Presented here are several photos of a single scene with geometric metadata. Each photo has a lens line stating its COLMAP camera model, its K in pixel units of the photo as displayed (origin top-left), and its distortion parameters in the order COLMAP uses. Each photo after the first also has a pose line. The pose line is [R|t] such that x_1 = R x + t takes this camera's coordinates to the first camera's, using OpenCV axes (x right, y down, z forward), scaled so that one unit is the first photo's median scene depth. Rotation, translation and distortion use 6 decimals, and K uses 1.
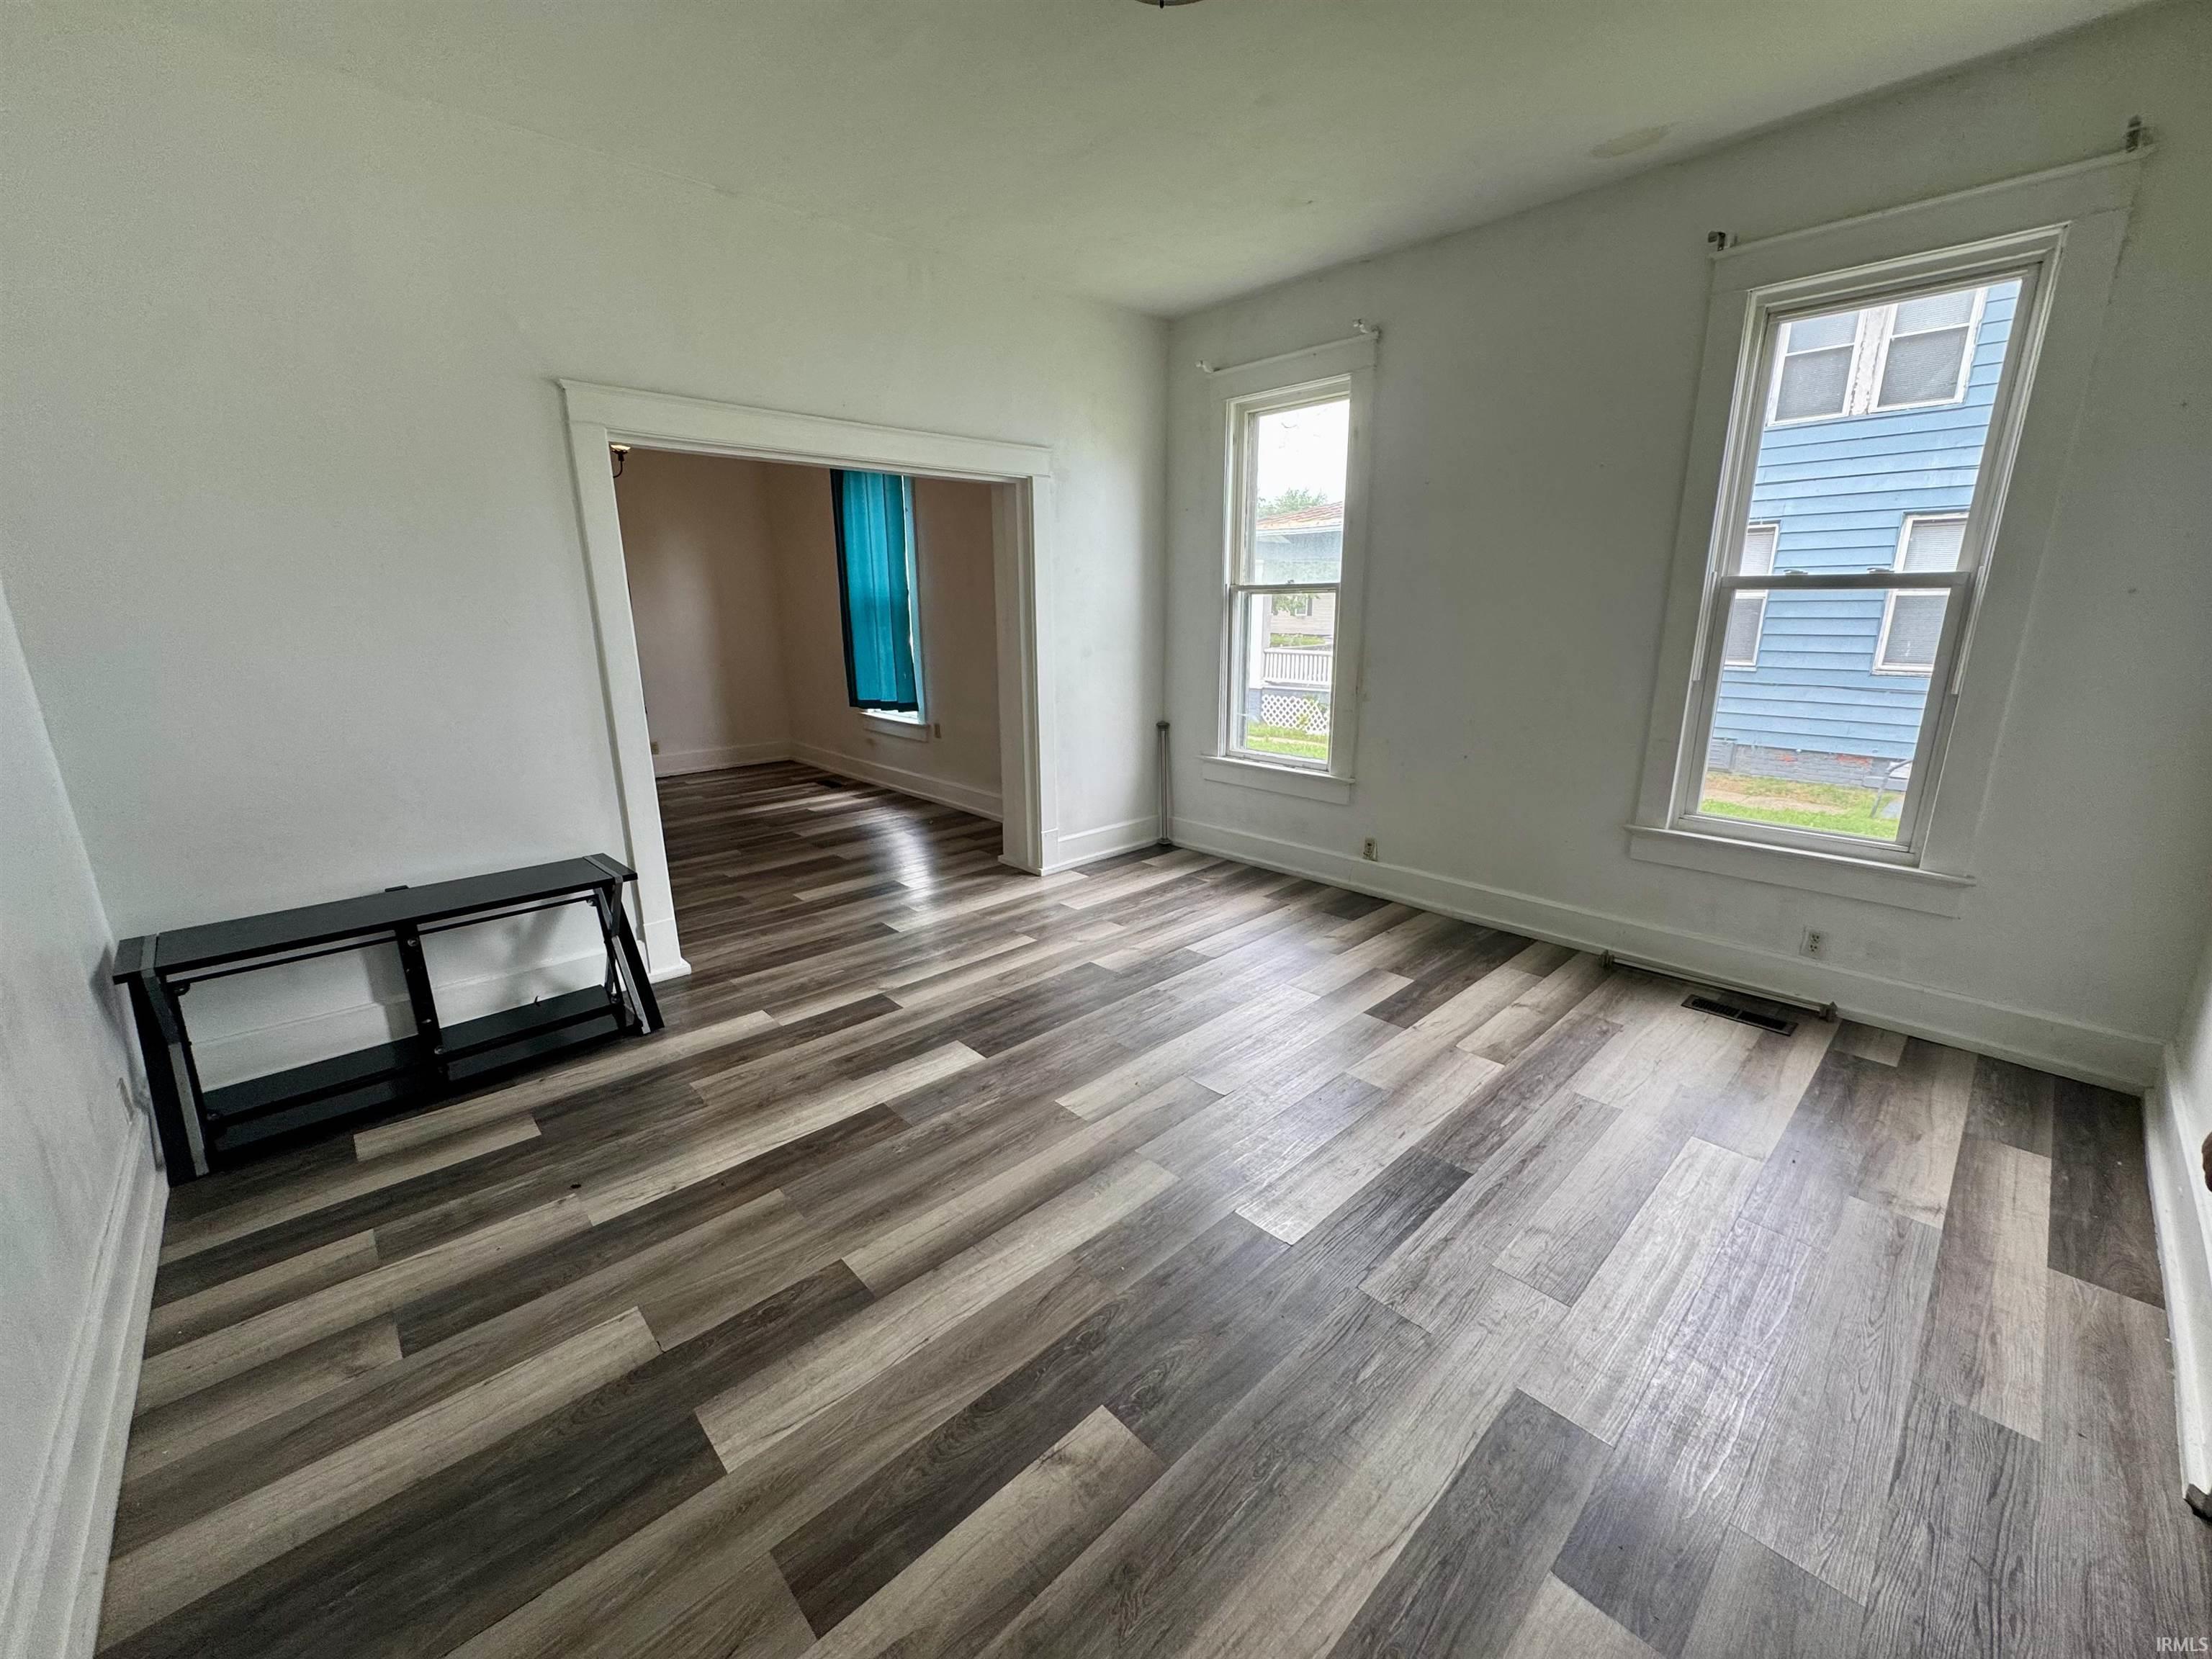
lens RADIAL K [[880.8, 0, 1109.9], [0, 880.8, 823.9], [0, 0, 1]] dist [-0.001182, 0.000294]
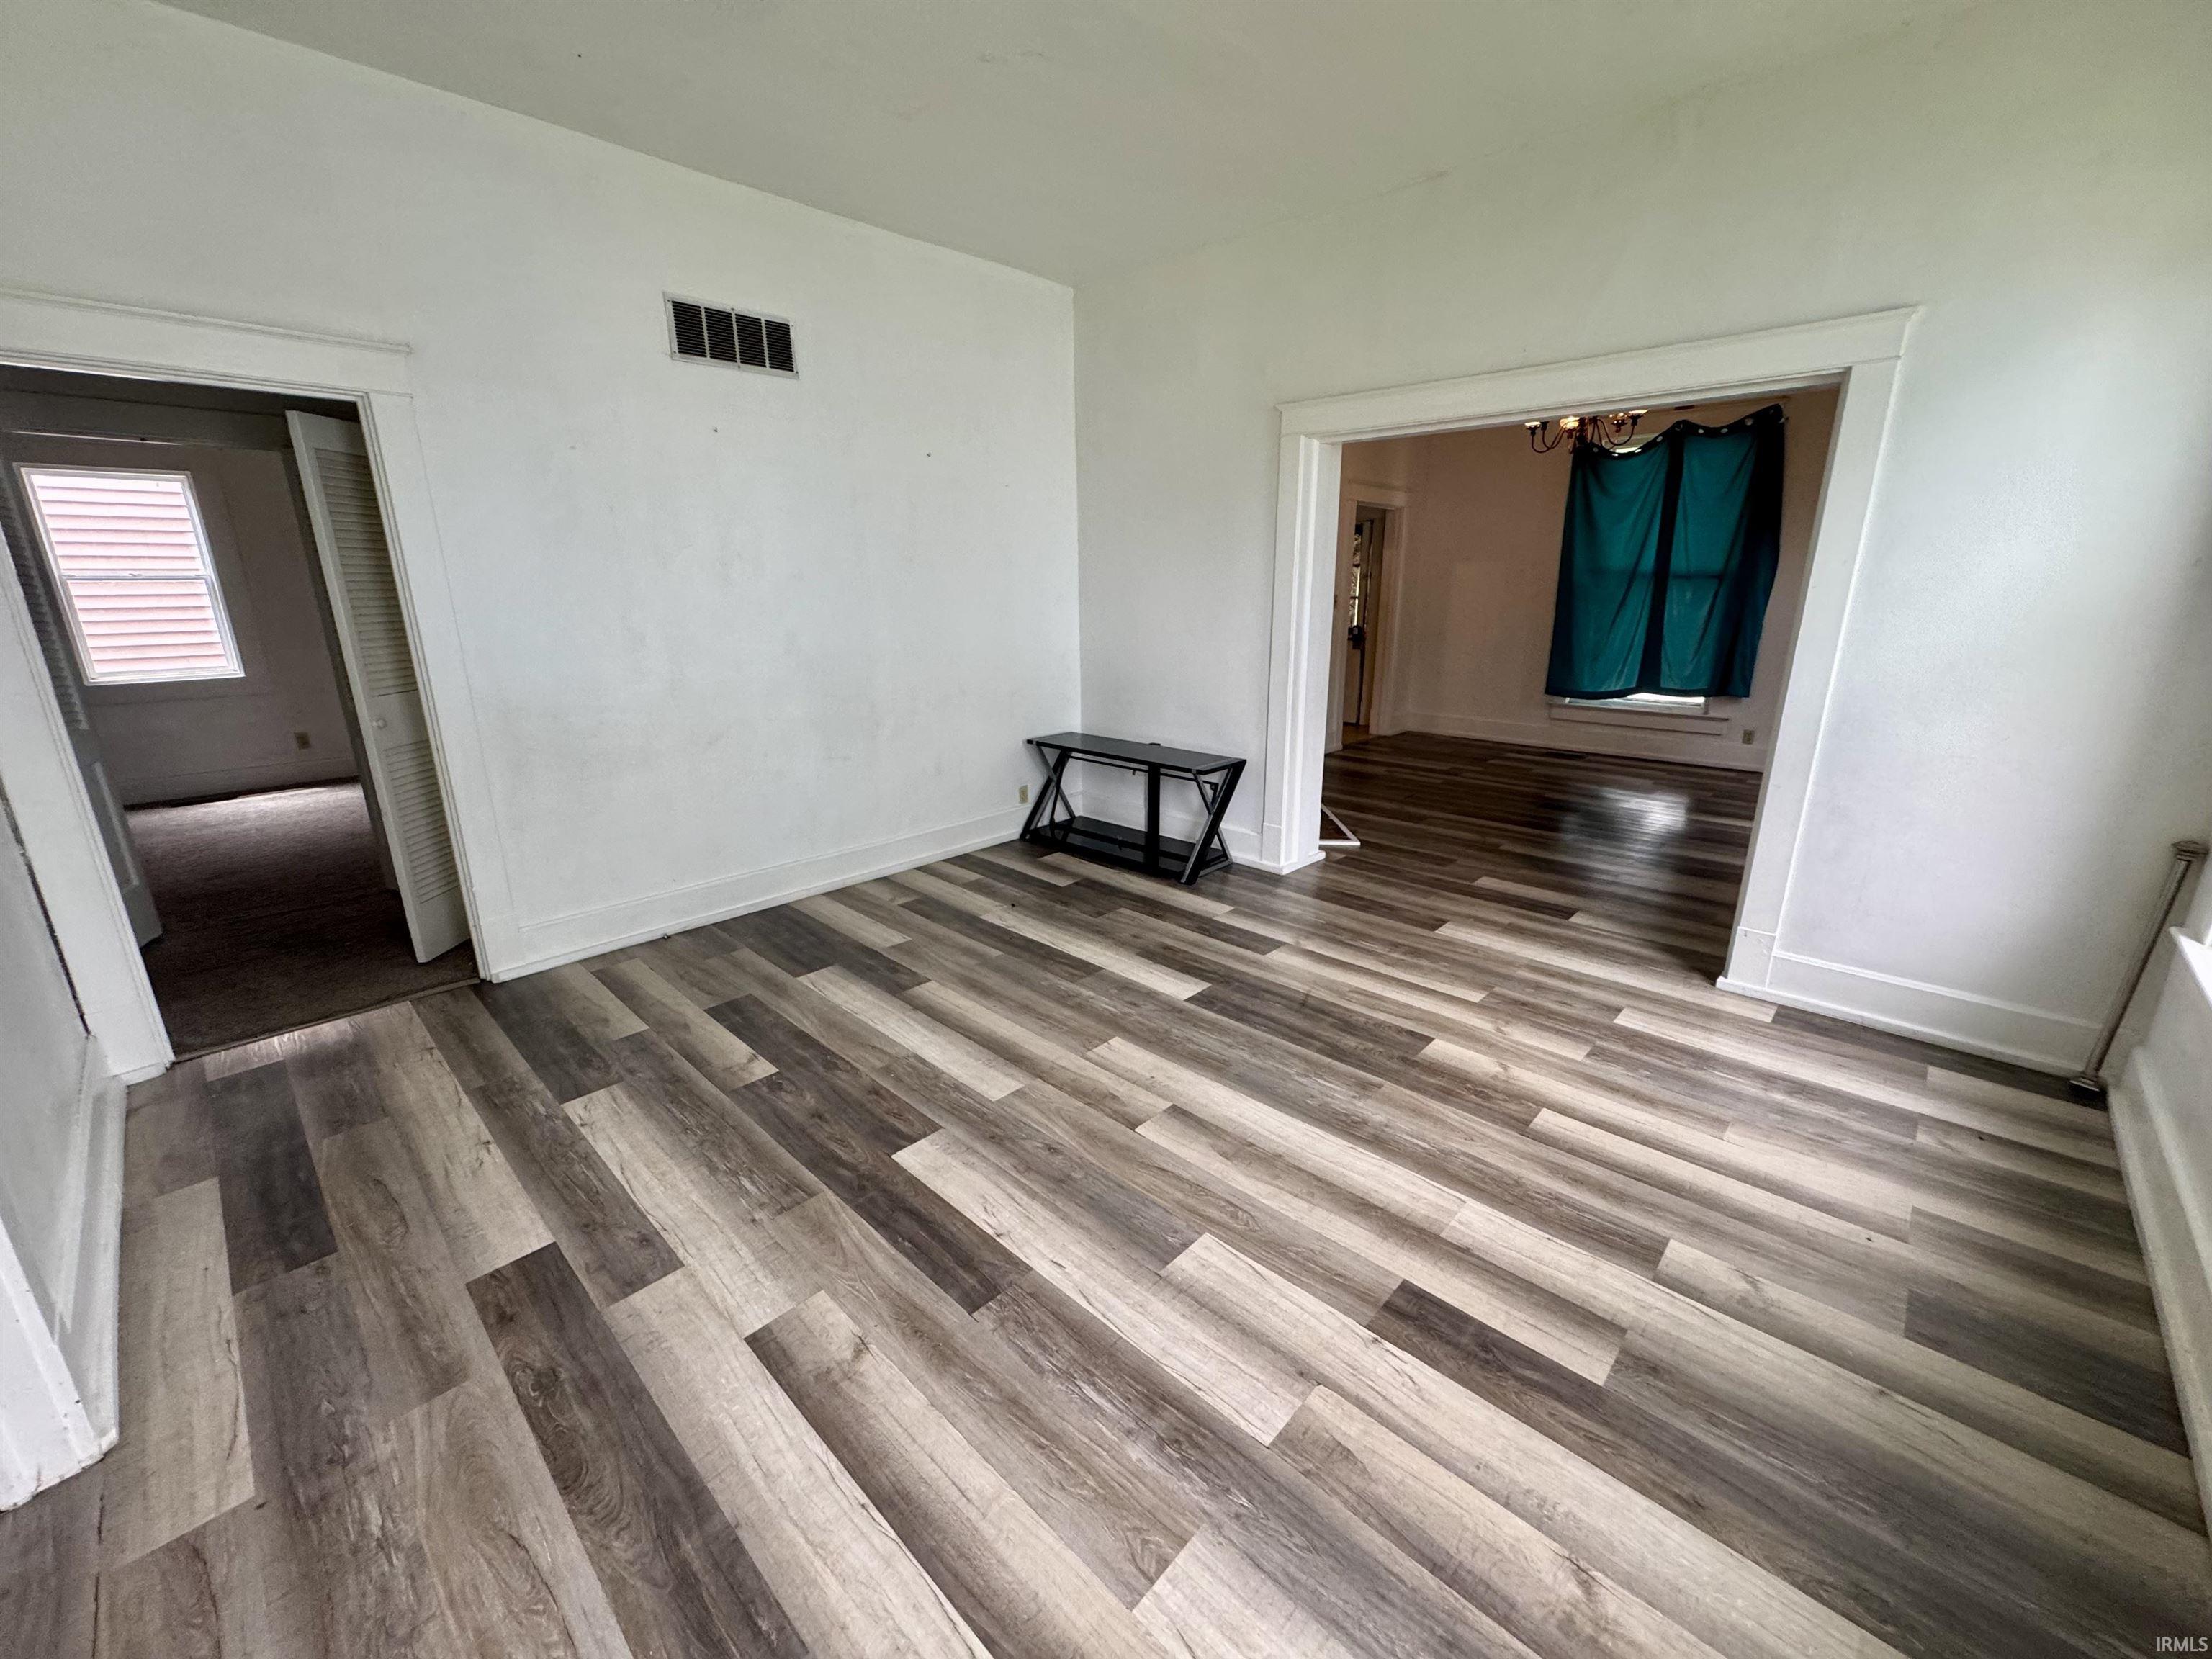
lens RADIAL K [[880.8, 0, 1108.6], [0, 880.8, 825.8], [0, 0, 1]] dist [-0.001182, 0.000294]
pose [[0.053090, 0.278764, -0.958891, 0.783649], [-0.243668, 0.934835, 0.258280, -0.179393], [0.968404, 0.219939, 0.117557, 0.696244]]
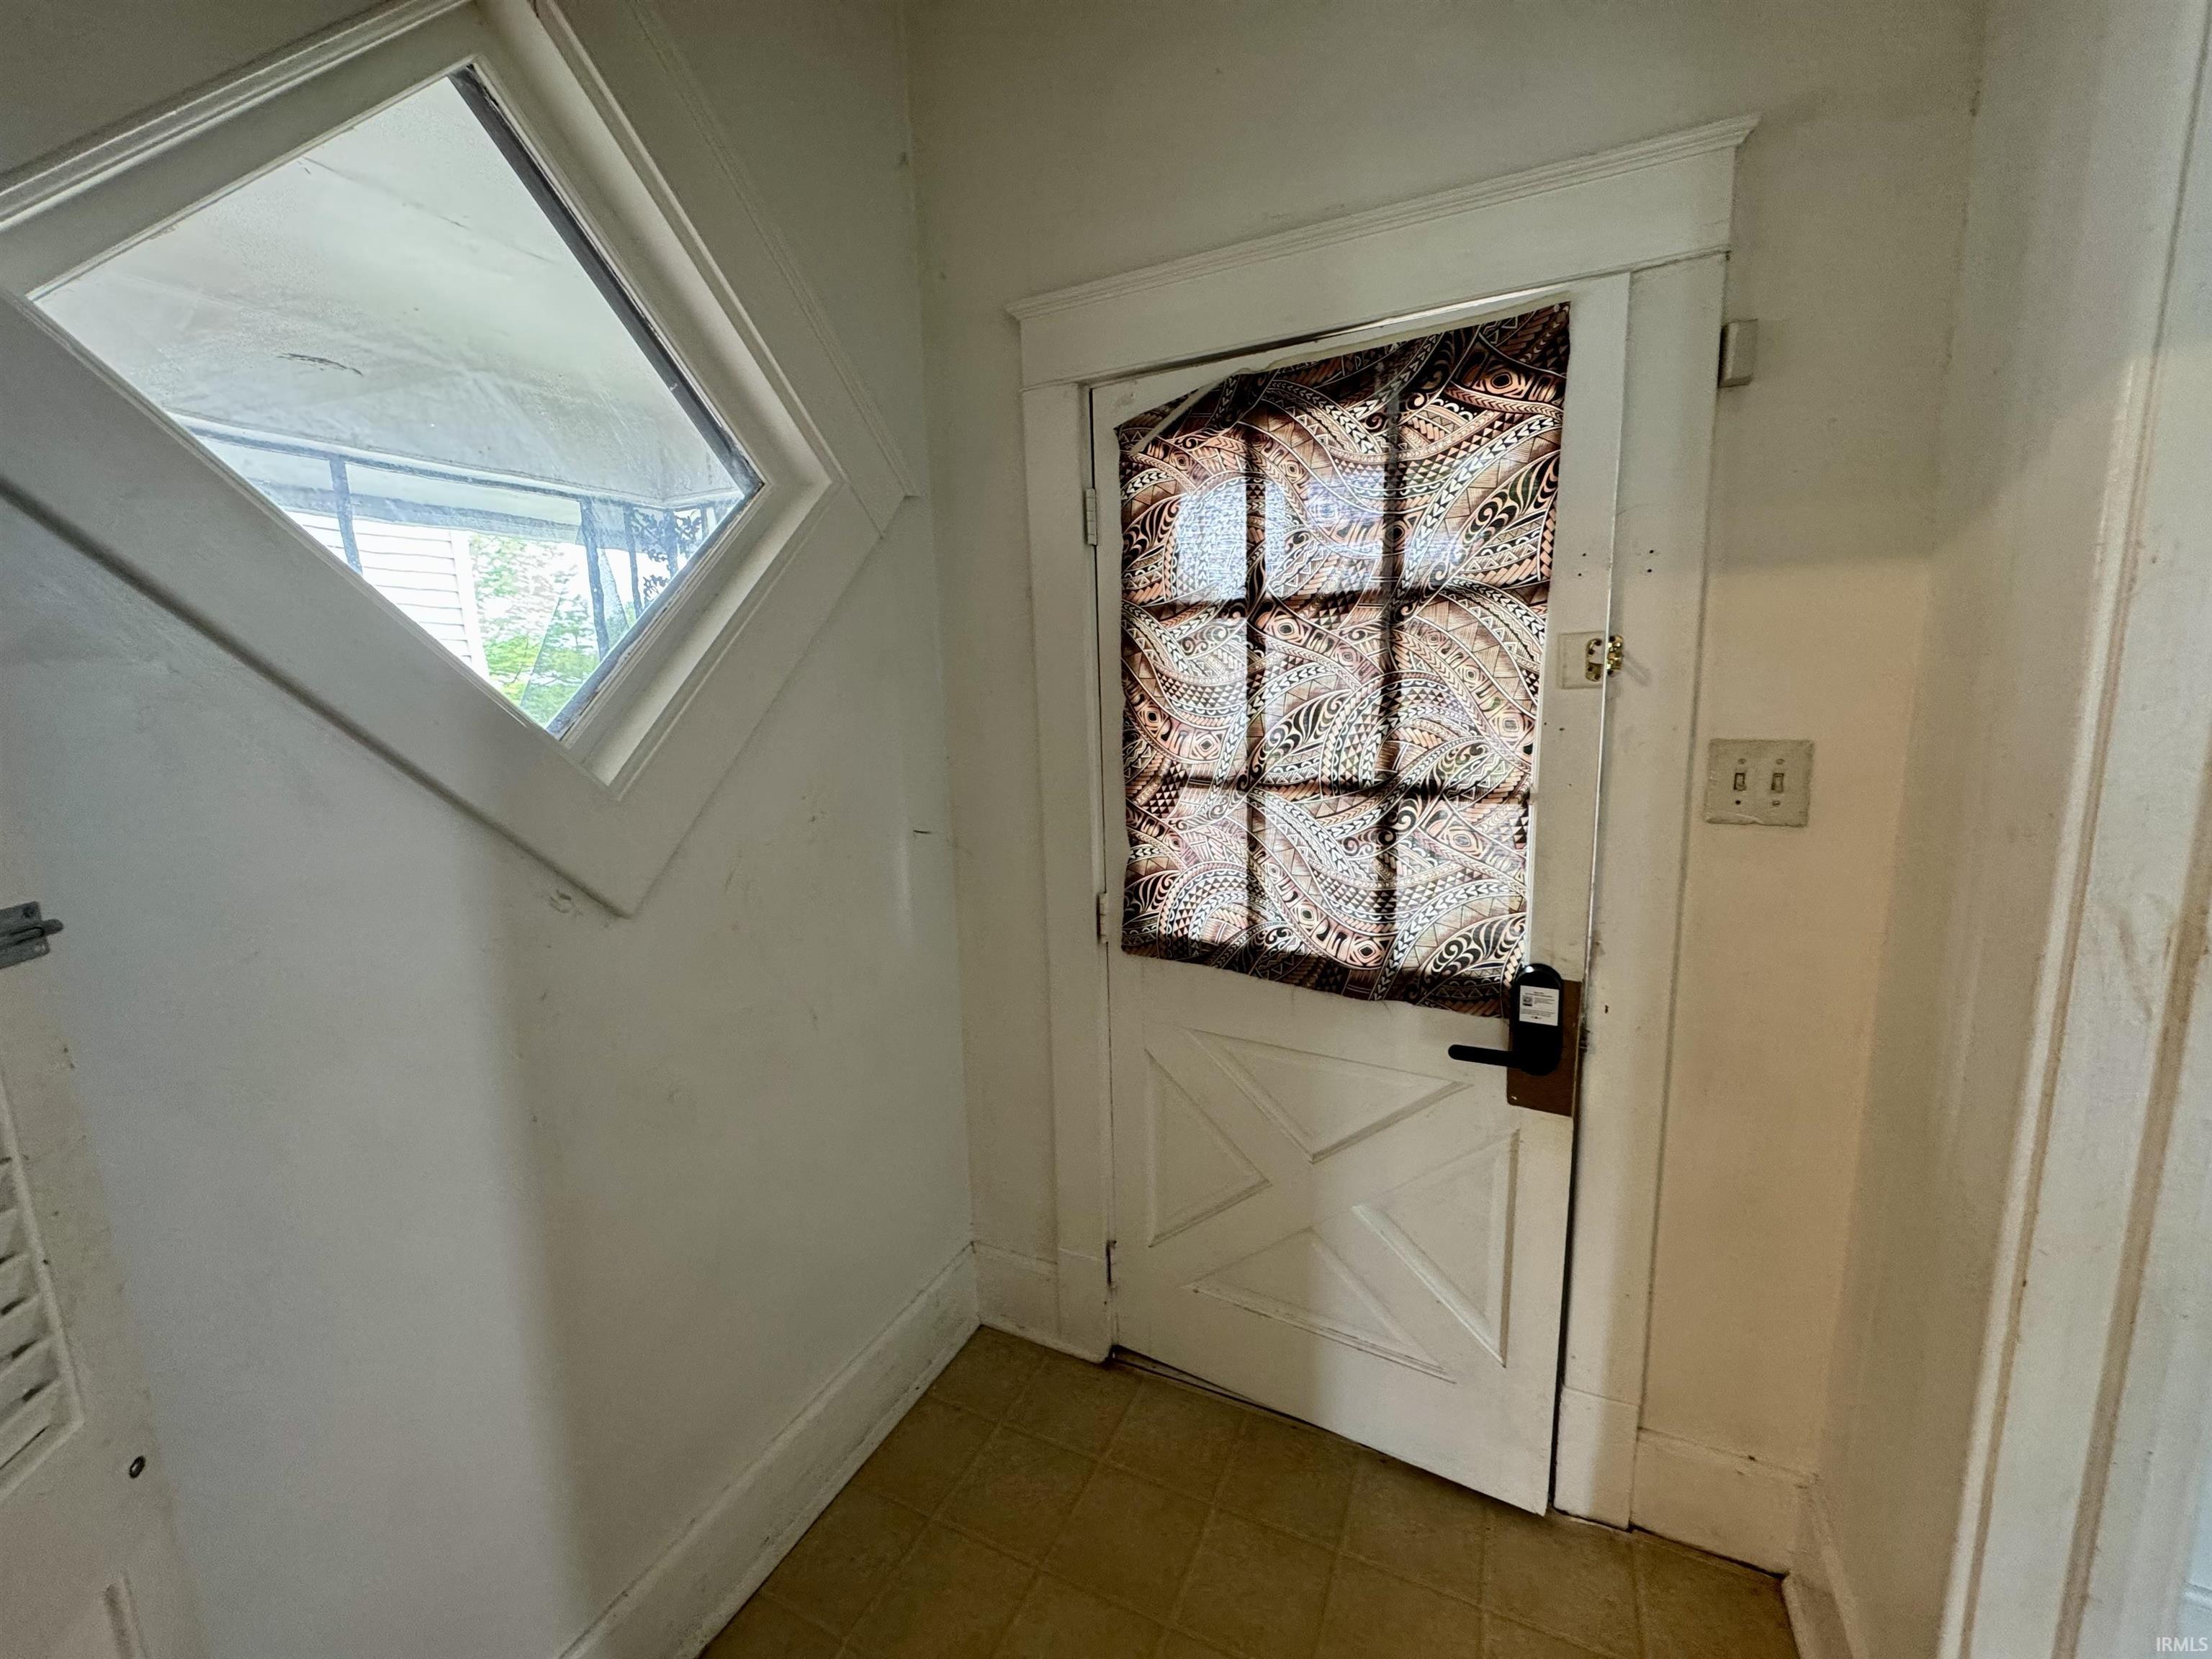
lens RADIAL K [[880.8, 0, 1110.5], [0, 880.8, 826.6], [0, 0, 1]] dist [-0.001182, 0.000294]
pose [[0.368667, 0.151103, -0.917198, -1.701810], [-0.213849, 0.974021, 0.074508, -0.298577], [0.904629, 0.168673, 0.391403, 1.270634]]
